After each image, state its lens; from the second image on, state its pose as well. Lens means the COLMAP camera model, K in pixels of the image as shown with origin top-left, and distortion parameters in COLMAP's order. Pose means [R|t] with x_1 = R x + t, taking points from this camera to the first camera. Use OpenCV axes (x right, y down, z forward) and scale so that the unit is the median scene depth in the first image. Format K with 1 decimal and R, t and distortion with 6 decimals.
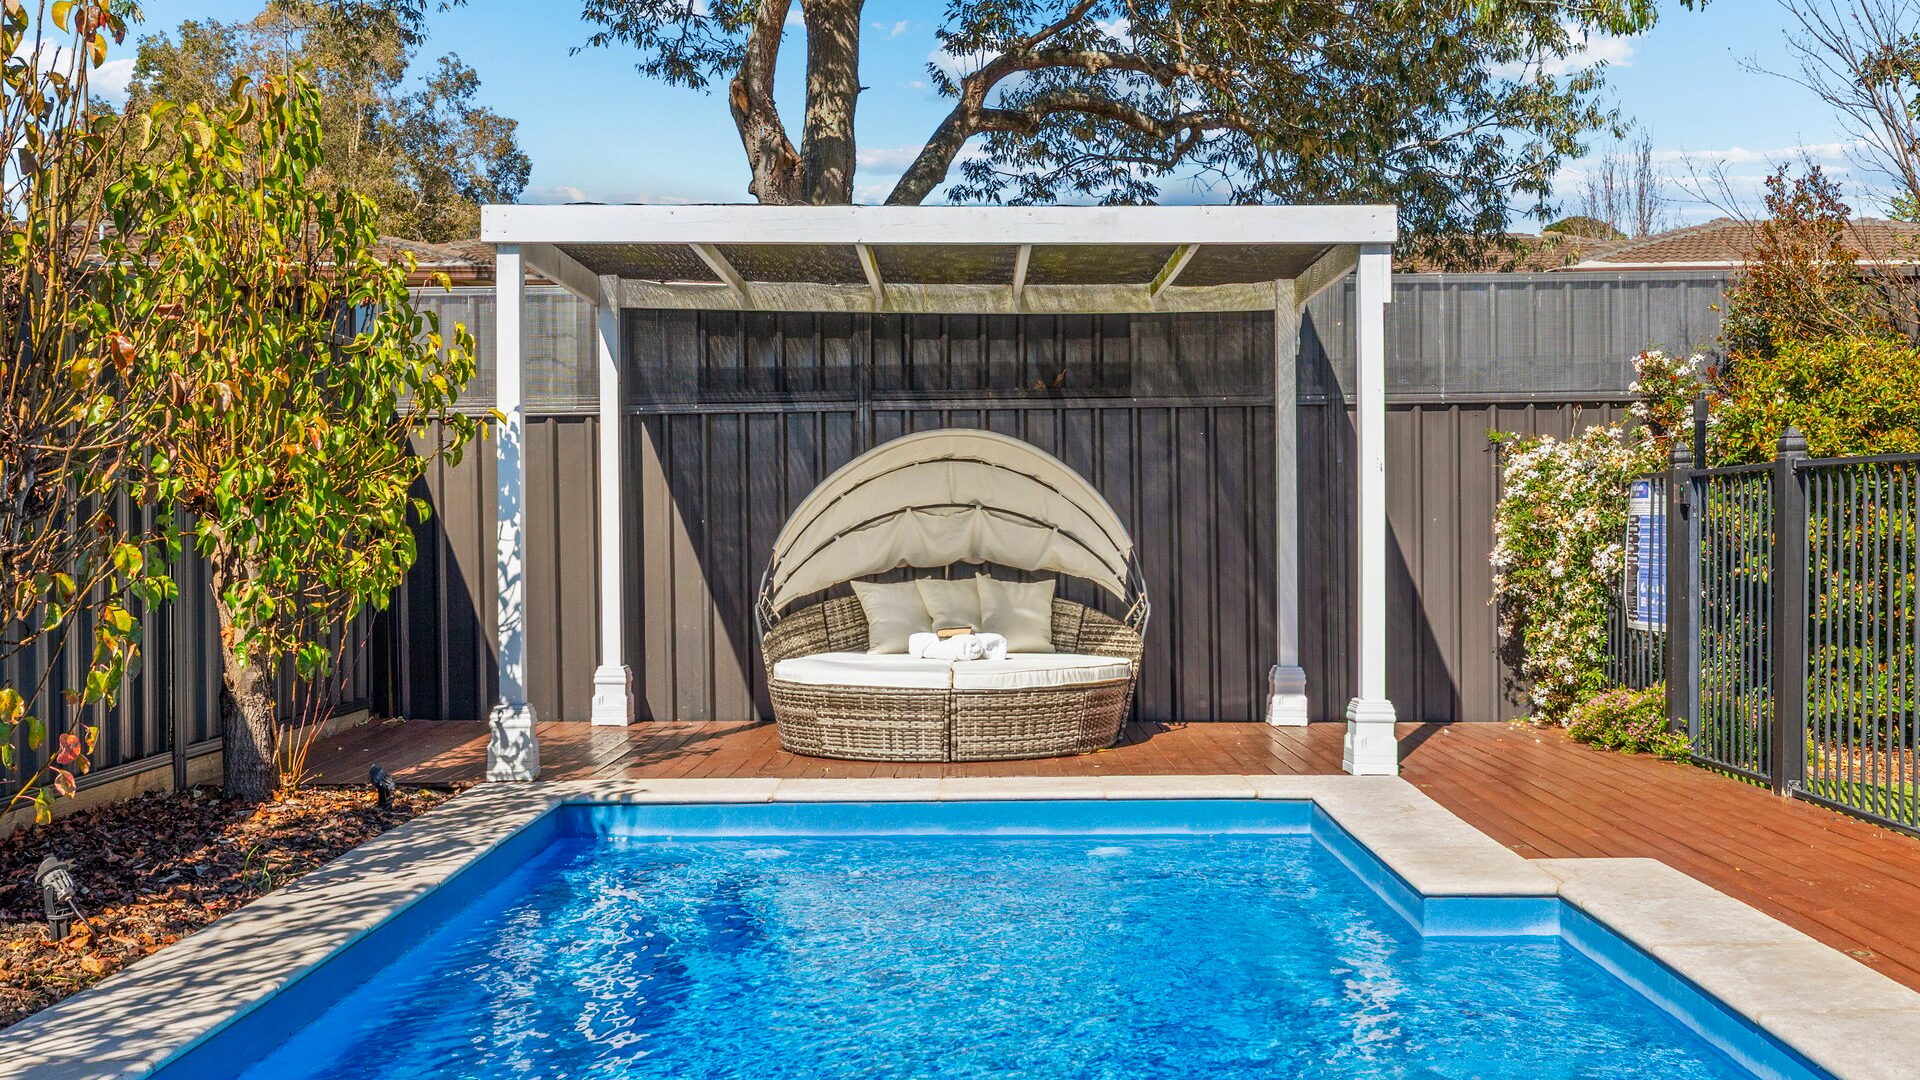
lens RADIAL K [[1884.5, 0, 960.0], [0, 1884.5, 540.0], [0, 0, 1]] dist [0.014188, 0.004122]
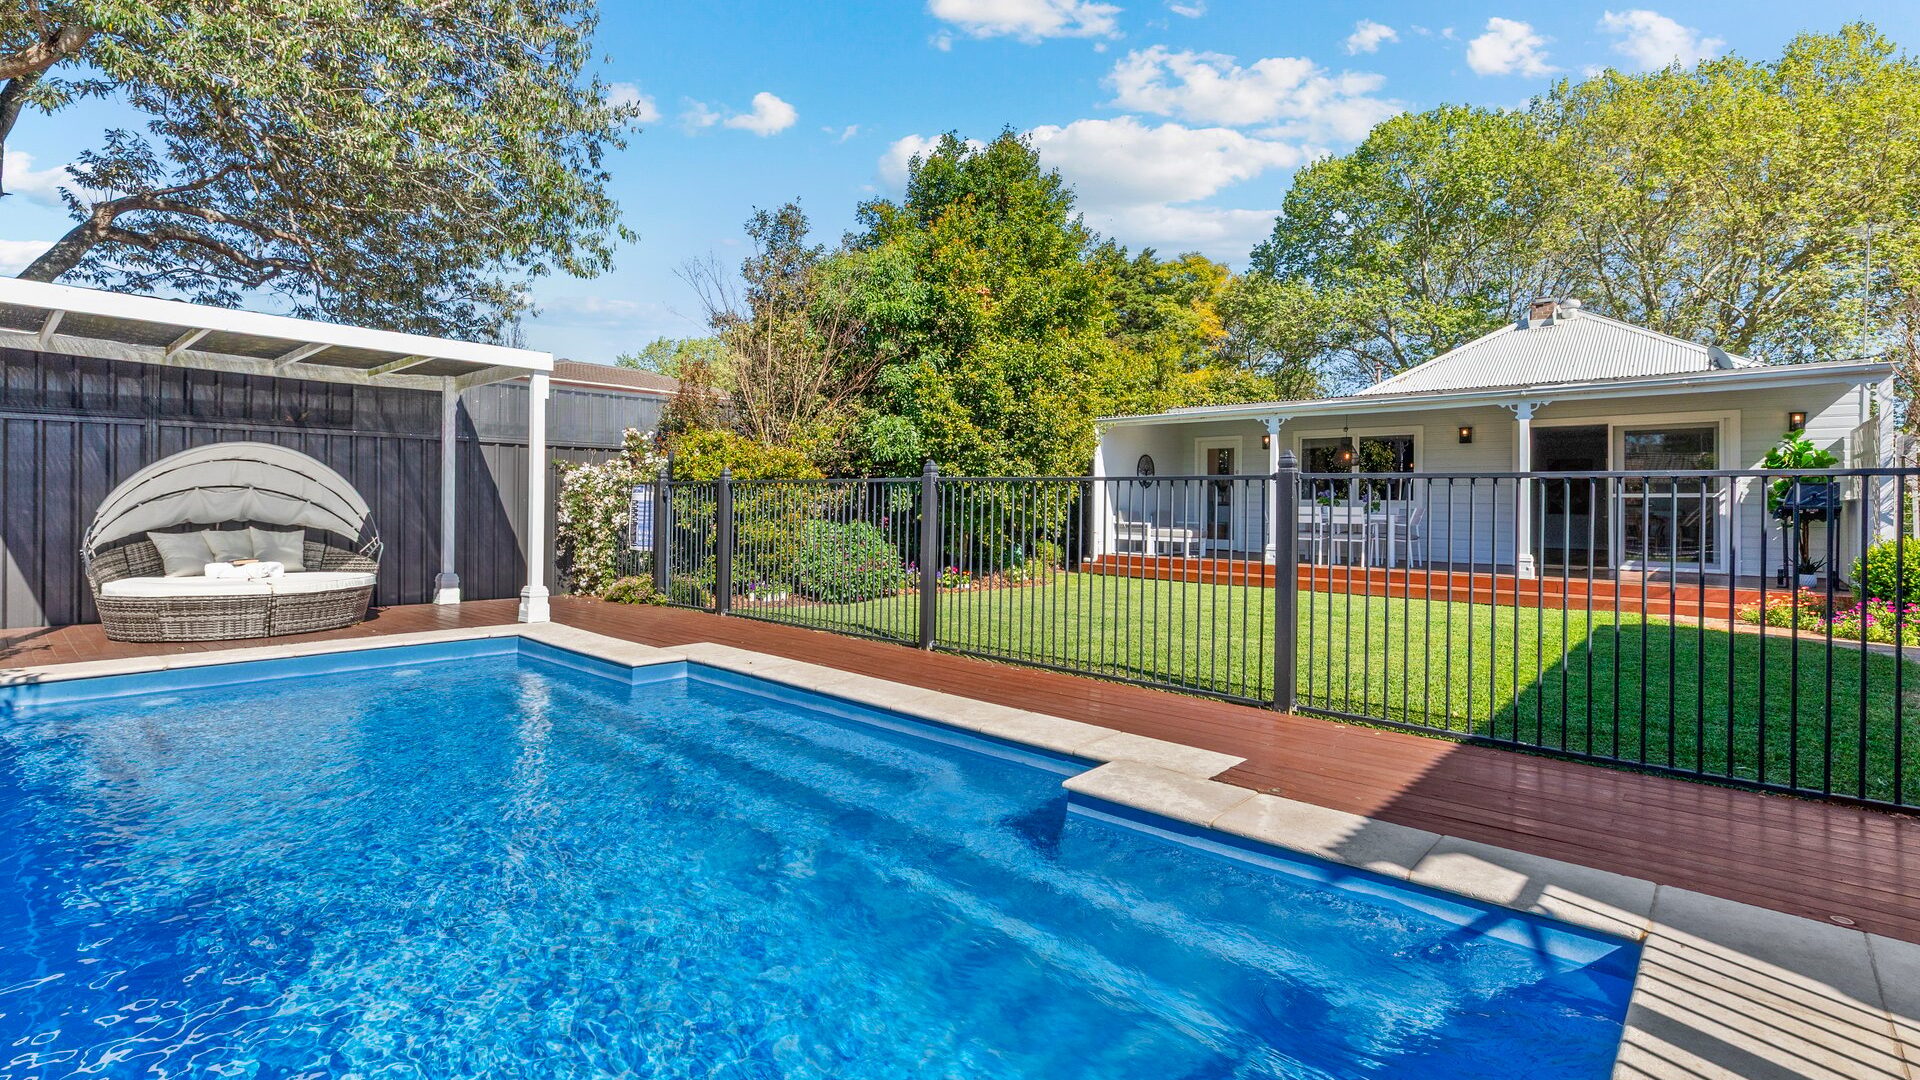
lens RADIAL K [[908.3, 0, 934.3], [0, 908.3, 496.9], [0, 0, 1]] dist [0.001061, 0.000343]
pose [[0.673690, 0.019680, 0.738752, -0.182964], [-0.010569, 0.999800, -0.016996, -0.002047], [-0.738938, 0.003642, 0.673763, -0.008164]]
